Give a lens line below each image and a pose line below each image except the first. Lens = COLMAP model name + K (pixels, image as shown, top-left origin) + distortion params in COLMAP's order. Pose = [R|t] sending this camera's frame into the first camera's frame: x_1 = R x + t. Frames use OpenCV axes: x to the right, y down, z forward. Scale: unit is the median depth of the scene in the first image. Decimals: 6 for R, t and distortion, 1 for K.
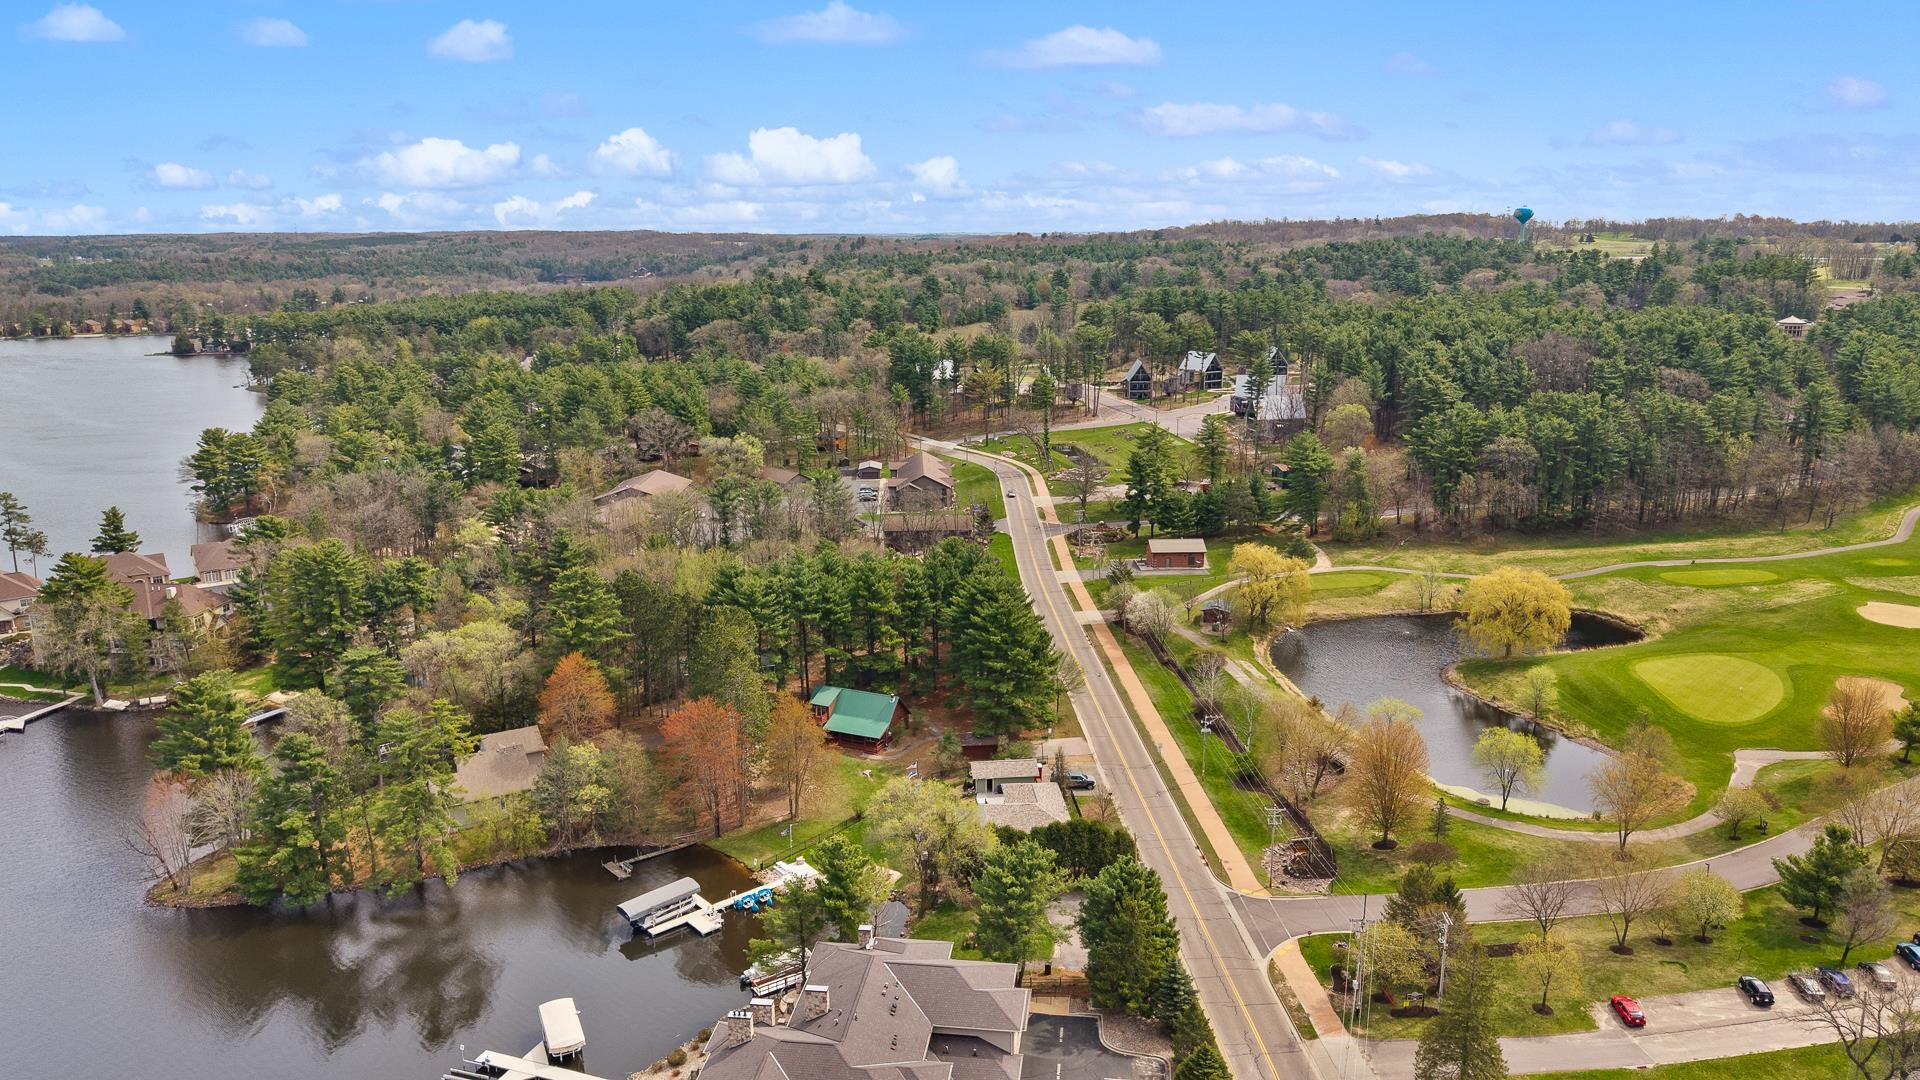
lens RADIAL K [[1286.7, 0, 962.6], [0, 1286.7, 518.1], [0, 0, 1]] dist [0.029494, -0.034970]
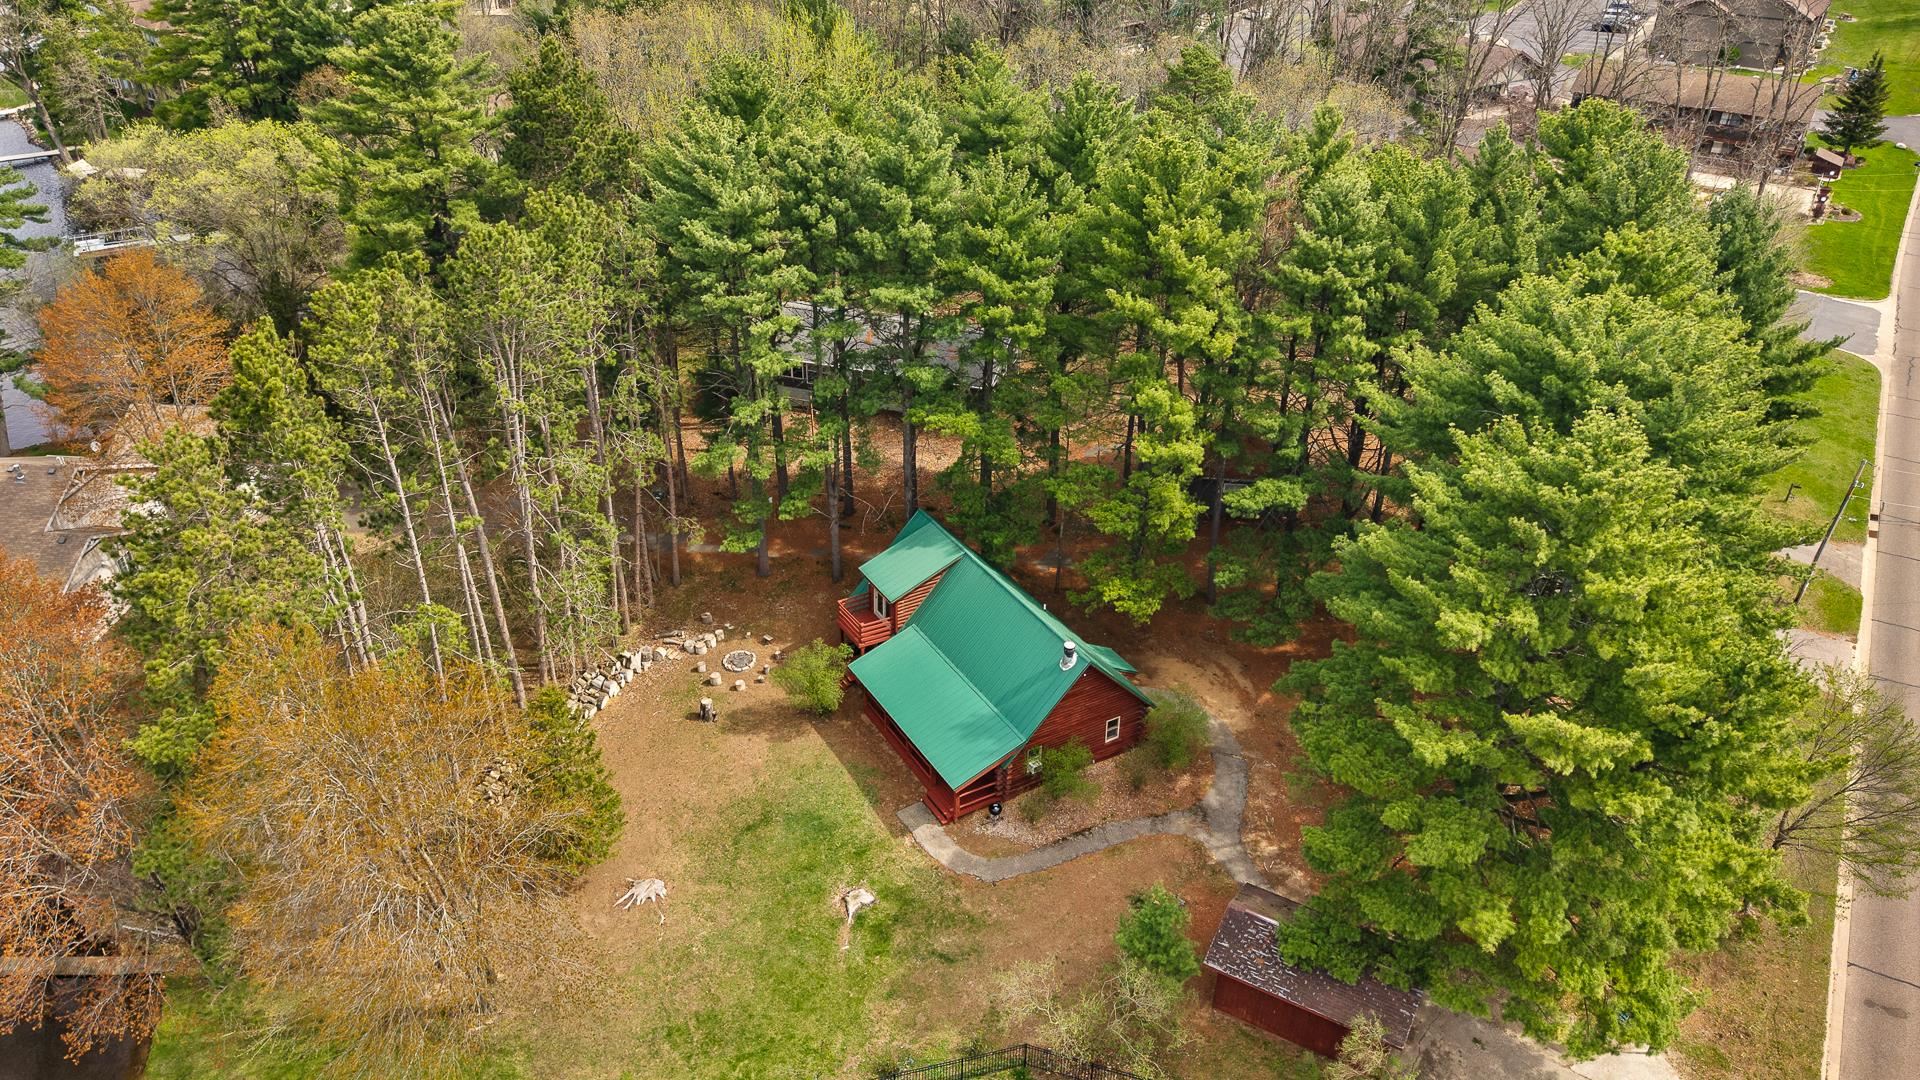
lens RADIAL K [[1344.5, 0, 938.0], [0, 1344.5, 569.8], [0, 0, 1]] dist [0.040936, -0.036203]
pose [[0.814067, 0.324971, -0.481341, 0.030643], [-0.136588, 0.912678, 0.385178, 0.008620], [0.564481, -0.247815, 0.787368, 0.423716]]
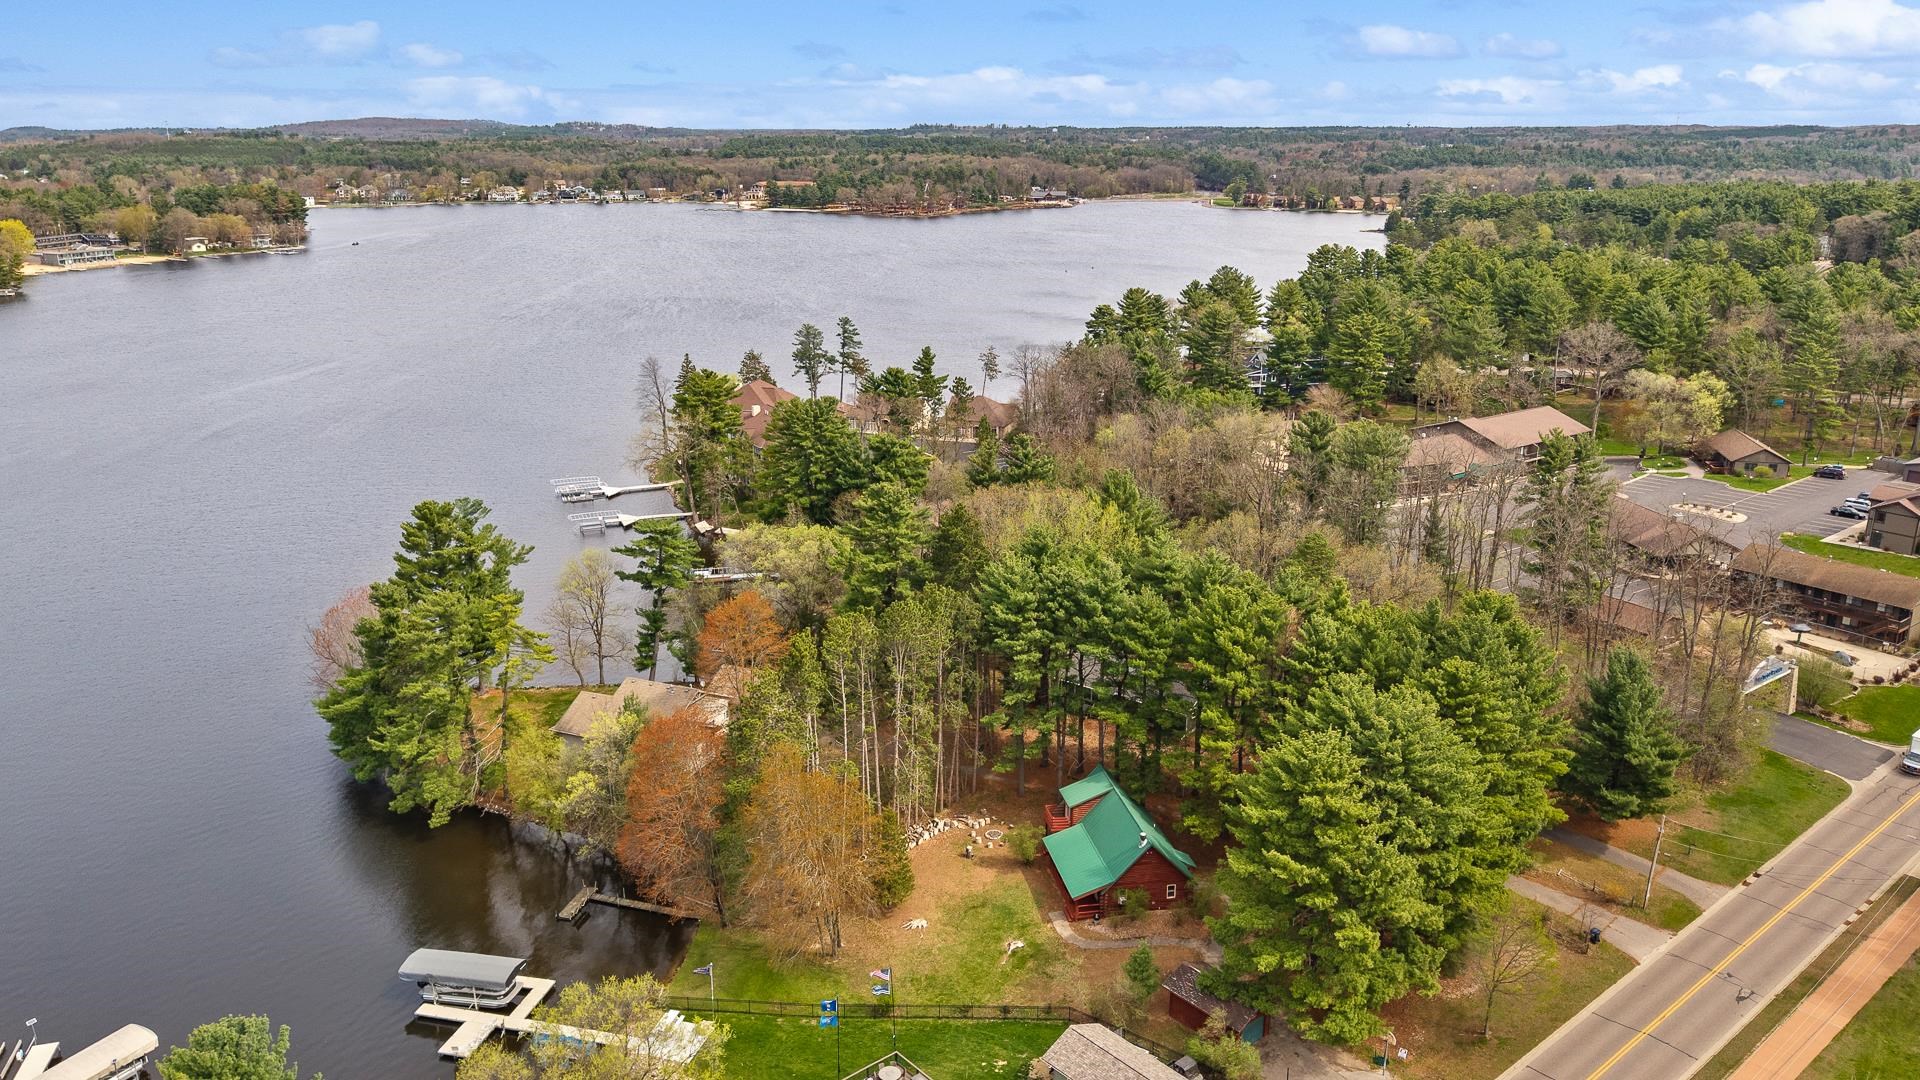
lens RADIAL K [[1358.5, 0, 965.4], [0, 1358.5, 516.8], [0, 0, 1]] dist [0.030839, -0.039922]
pose [[0.585215, 0.227232, -0.778389, 0.173727], [-0.178930, 0.972458, 0.149361, -0.034857], [0.790890, 0.051869, 0.609756, 0.327705]]
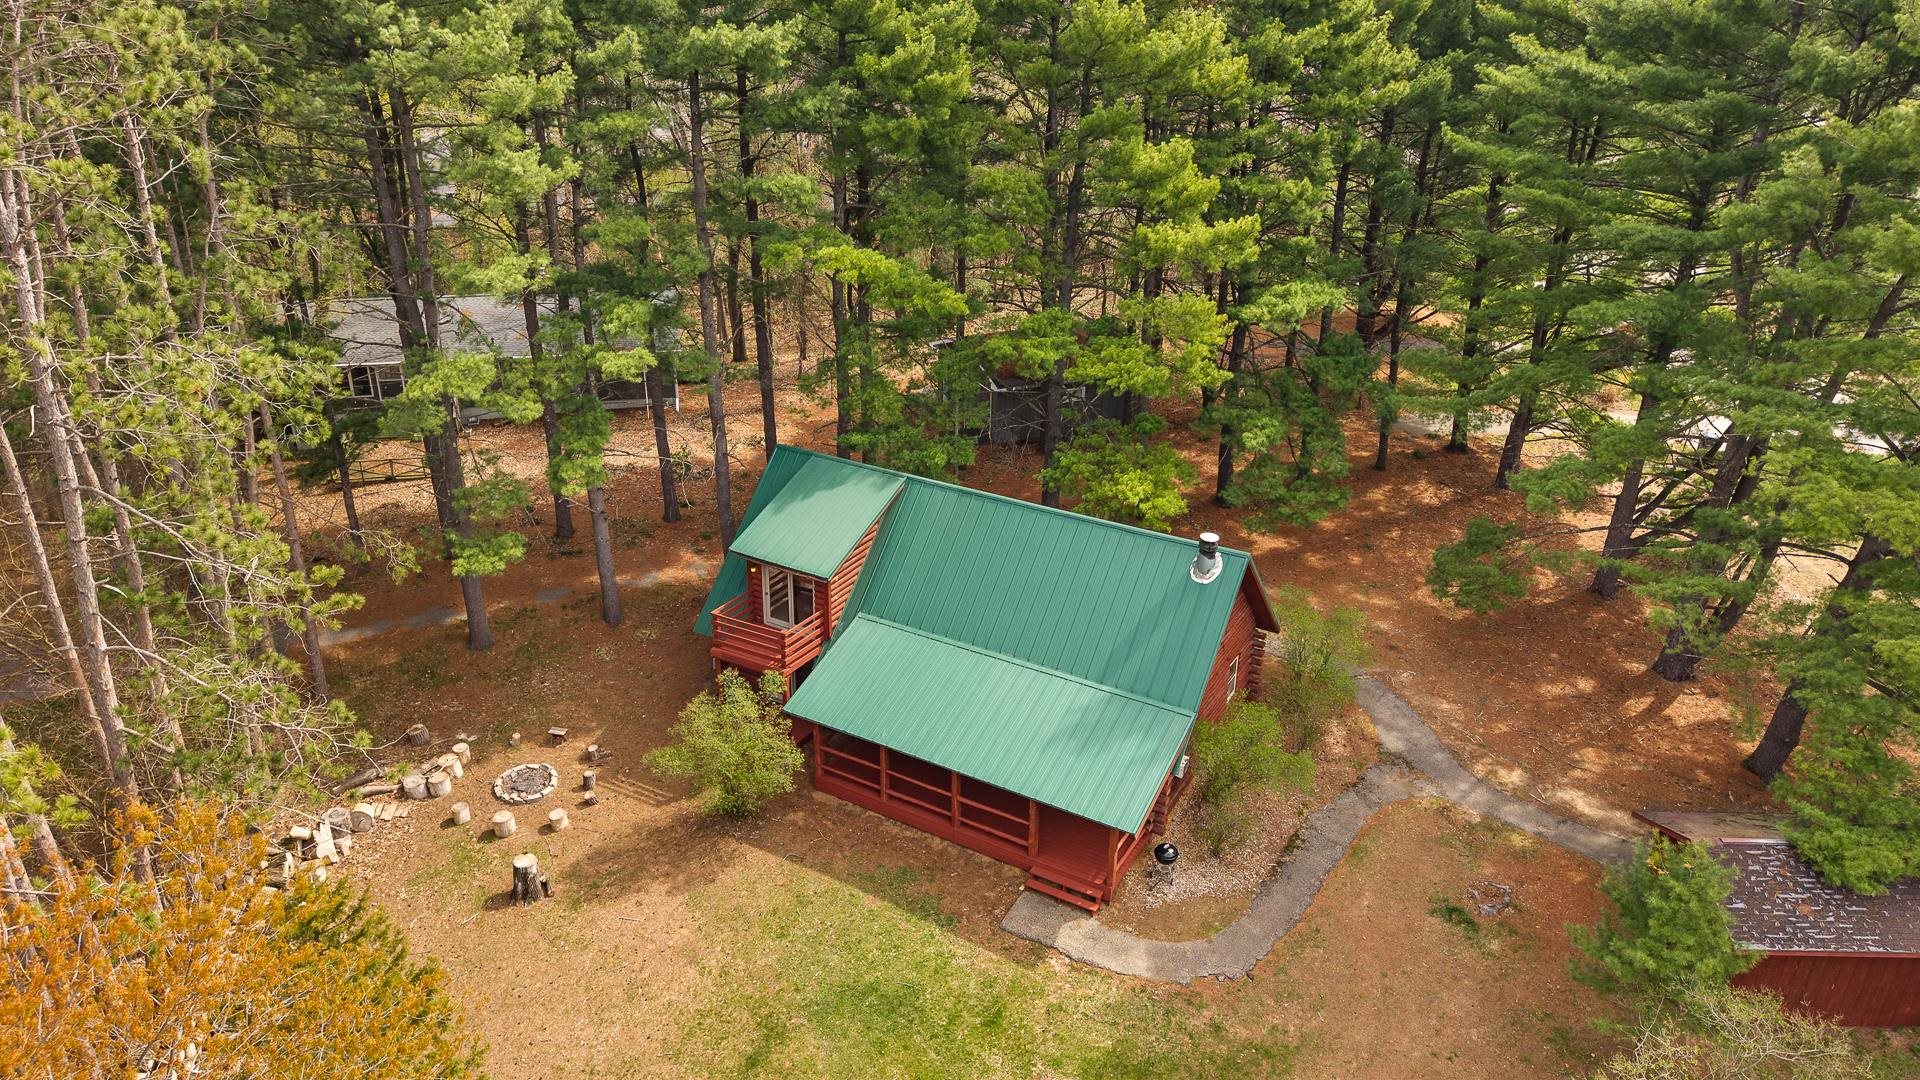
lens RADIAL K [[1286.7, 0, 962.6], [0, 1286.7, 518.1], [0, 0, 1]] dist [0.029494, -0.034970]
pose [[0.996155, 0.057154, -0.066405, -0.041823], [-0.042673, 0.978456, 0.201995, 0.057027], [0.076519, -0.198385, 0.977133, 0.465787]]
